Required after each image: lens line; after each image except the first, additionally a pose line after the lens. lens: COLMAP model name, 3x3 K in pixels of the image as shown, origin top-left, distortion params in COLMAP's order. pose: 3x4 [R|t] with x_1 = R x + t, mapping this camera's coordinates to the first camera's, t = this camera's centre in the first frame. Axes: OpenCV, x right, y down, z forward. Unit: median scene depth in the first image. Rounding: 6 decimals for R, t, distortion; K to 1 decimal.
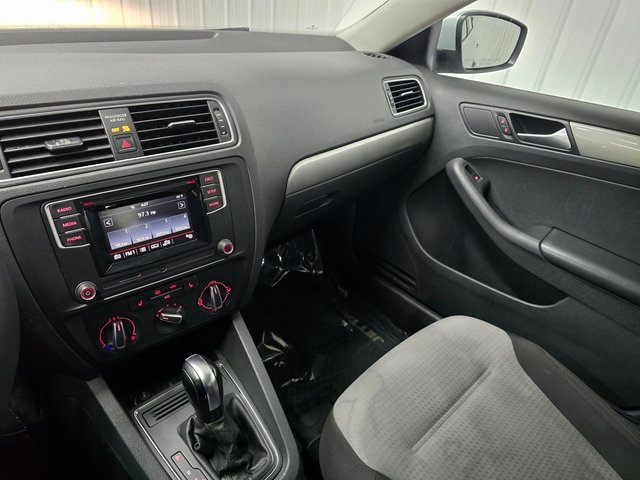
lens RADIAL K [[436.6, 0, 322.4], [0, 436.6, 234.7], [0, 0, 1]] dist [0.064106, -0.074005]
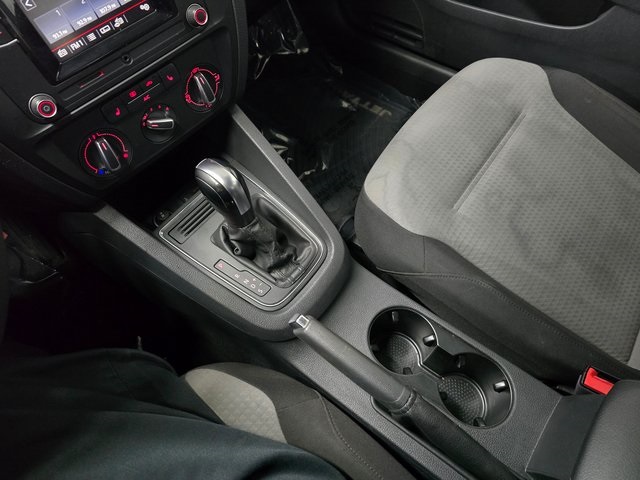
lens RADIAL K [[436.2, 0, 320.0], [0, 436.2, 240.0], [0, 0, 1]] dist [0.037616, -0.035031]
pose [[0.978902, -0.203316, -0.020350, -0.081993], [0.190694, 0.873250, 0.448408, 0.068438], [-0.073398, -0.442828, 0.893597, 0.153223]]
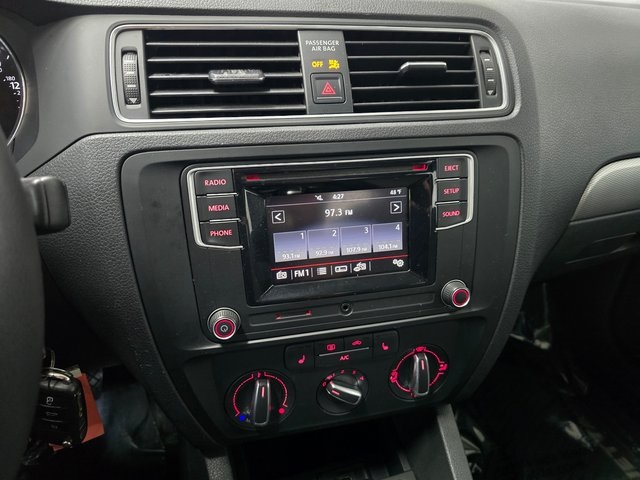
lens RADIAL K [[436.6, 0, 322.4], [0, 436.6, 234.7], [0, 0, 1]] dist [0.064106, -0.074005]
pose [[0.905131, 0.152380, -0.396886, -0.170826], [-0.182491, 0.982434, -0.038991, 0.007773], [0.383973, 0.107720, 0.917039, 0.430415]]
